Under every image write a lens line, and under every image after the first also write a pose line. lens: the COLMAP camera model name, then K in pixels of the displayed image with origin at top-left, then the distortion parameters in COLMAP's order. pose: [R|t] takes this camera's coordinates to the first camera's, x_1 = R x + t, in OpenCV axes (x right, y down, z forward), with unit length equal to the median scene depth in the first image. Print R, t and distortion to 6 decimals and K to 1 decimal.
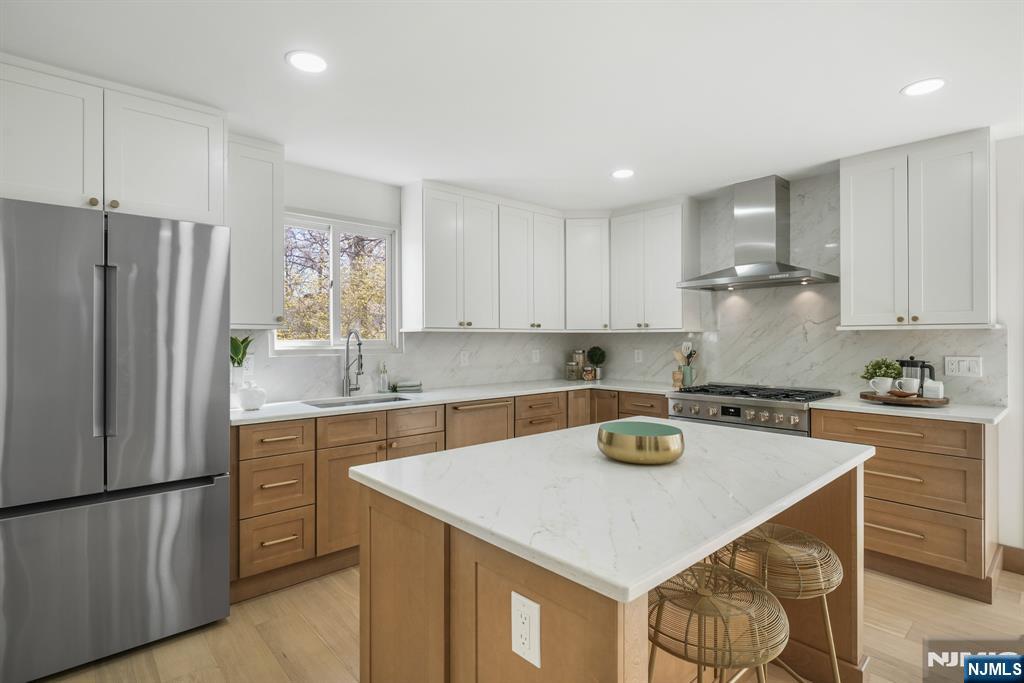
lens RADIAL K [[512.1, 0, 512.0], [0, 512.1, 341.5], [0, 0, 1]] dist [0.001675, 0.000485]
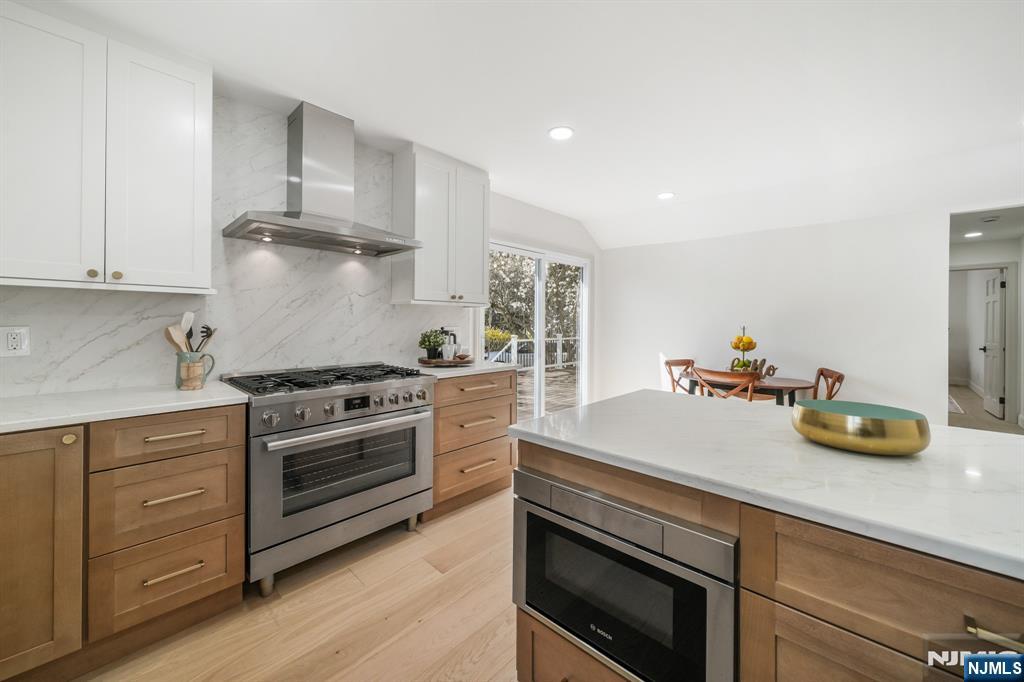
lens RADIAL K [[385.2, 0, 516.8], [0, 385.2, 321.8], [0, 0, 1]] dist [-0.008078, -0.000155]
pose [[-0.082898, 0.003764, 0.996551, -0.142261], [0.001494, 0.999992, -0.003653, 0.015765], [-0.996557, 0.001186, -0.082903, 0.711629]]
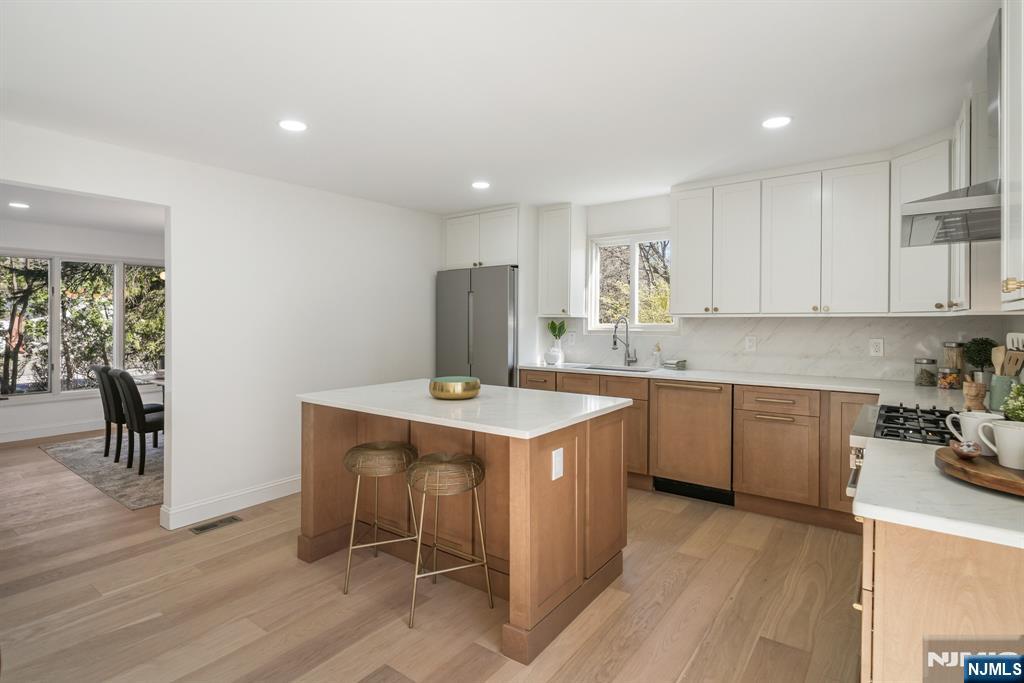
lens RADIAL K [[503.4, 0, 508.1], [0, 503.4, 333.9], [0, 0, 1]] dist [0.000669, 0.000401]
pose [[0.186733, 0.025528, -0.982079, 0.824098], [-0.011176, 0.999653, 0.023860, -0.004671], [0.982347, 0.006520, 0.186954, 0.391691]]
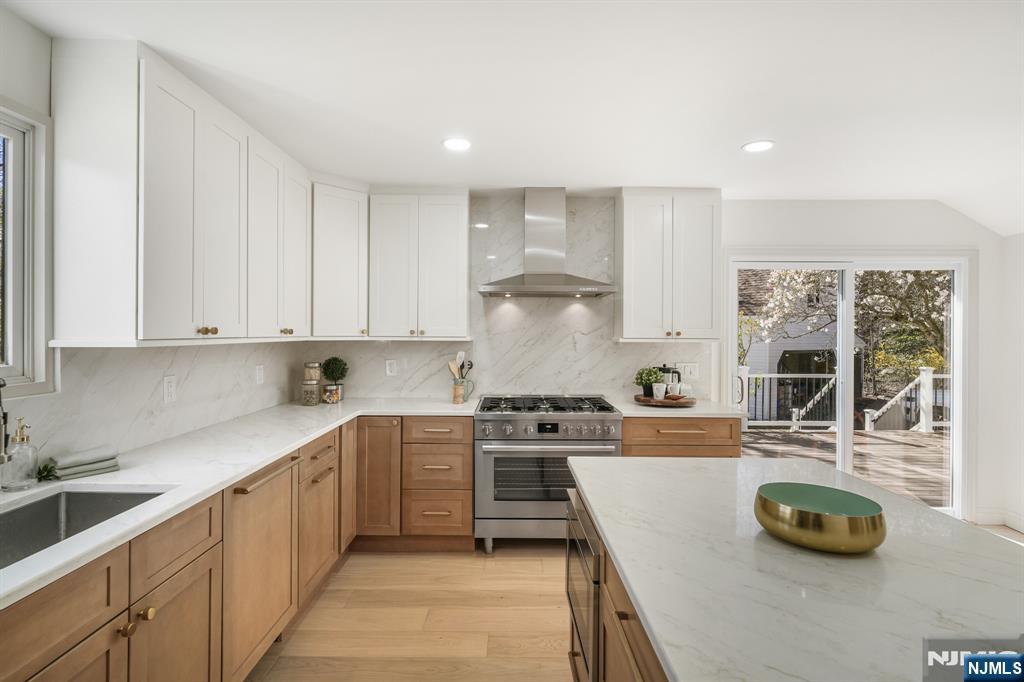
lens RADIAL K [[503.4, 0, 508.1], [0, 503.4, 333.4], [0, 0, 1]] dist [0.000669, 0.000401]
pose [[0.674964, 0.004742, 0.737836, -0.269968], [-0.003014, 0.999989, -0.003670, -0.029879], [-0.737845, 0.000253, 0.674971, 0.376094]]
